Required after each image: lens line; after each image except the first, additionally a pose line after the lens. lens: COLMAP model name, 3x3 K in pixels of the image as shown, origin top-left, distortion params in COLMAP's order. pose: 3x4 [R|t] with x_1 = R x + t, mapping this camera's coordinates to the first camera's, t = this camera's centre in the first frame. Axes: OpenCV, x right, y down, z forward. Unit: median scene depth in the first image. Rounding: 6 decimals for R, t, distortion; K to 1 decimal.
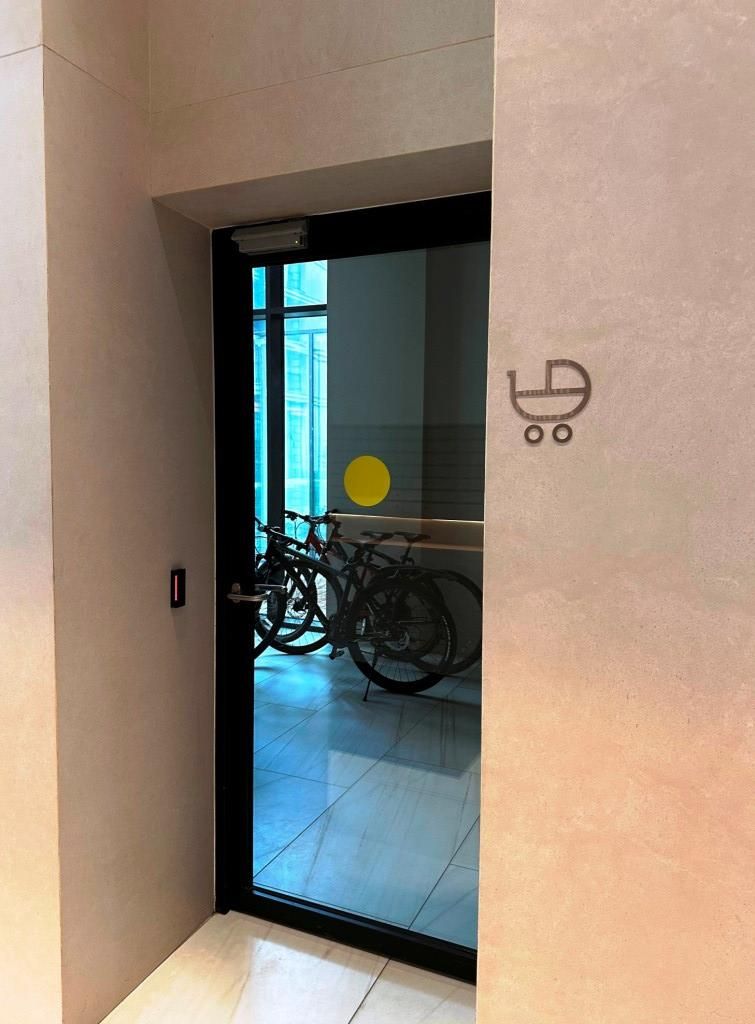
lens RADIAL K [[737.3, 0, 376.9], [0, 737.3, 510.2], [0, 0, 1]] dist [-0.002260, -0.000642]
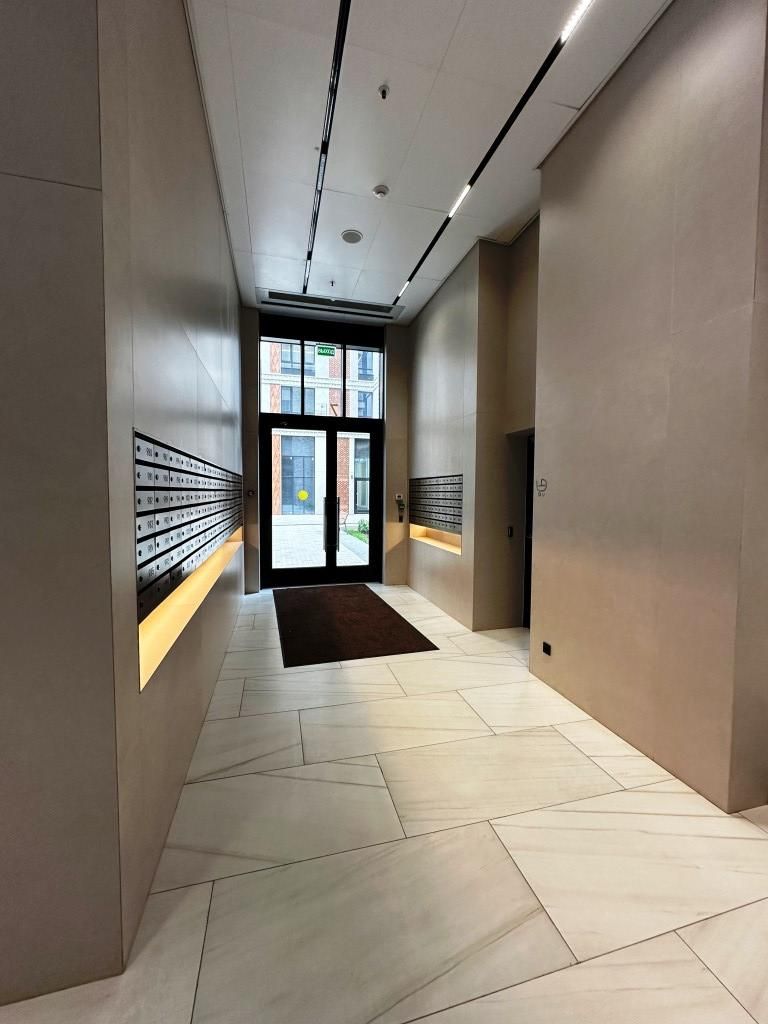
lens RADIAL K [[408.7, 0, 384.8], [0, 408.7, 512.1], [0, 0, 1]] dist [-0.002823, -0.000306]
pose [[0.623278, 0.034241, -0.781250, 1.692093], [-0.063368, 0.997967, -0.006816, 0.098264], [0.779428, 0.053754, 0.624181, -1.471291]]
